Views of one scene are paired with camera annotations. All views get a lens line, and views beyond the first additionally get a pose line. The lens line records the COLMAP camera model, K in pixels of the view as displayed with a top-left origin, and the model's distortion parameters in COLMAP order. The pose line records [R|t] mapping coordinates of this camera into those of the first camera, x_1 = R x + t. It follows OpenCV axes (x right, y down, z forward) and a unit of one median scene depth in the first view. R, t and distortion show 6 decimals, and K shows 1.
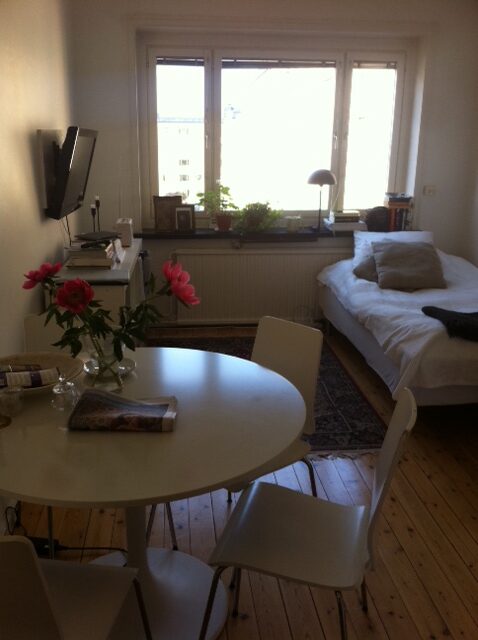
lens RADIAL K [[593.8, 0, 239.0], [0, 593.8, 320.0], [0, 0, 1]] dist [0.129701, -0.357702]
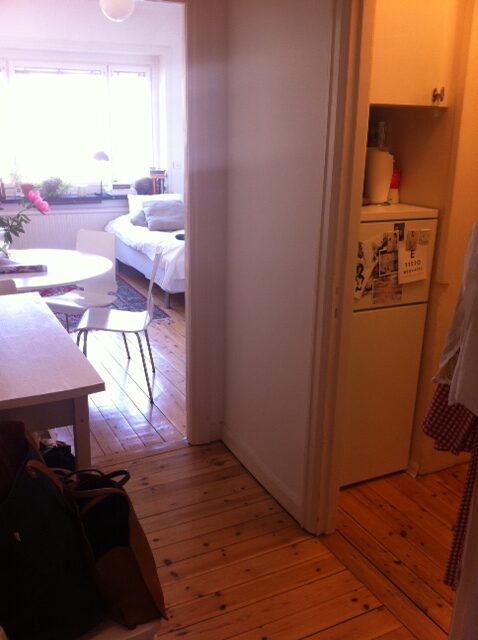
lens RADIAL K [[593.8, 0, 239.0], [0, 593.8, 320.0], [0, 0, 1]] dist [0.129701, -0.357702]
pose [[0.932215, -0.104553, 0.346474, -0.079389], [0.098917, 0.994516, 0.033963, 0.120050], [-0.348125, 0.002611, 0.937445, -0.395340]]
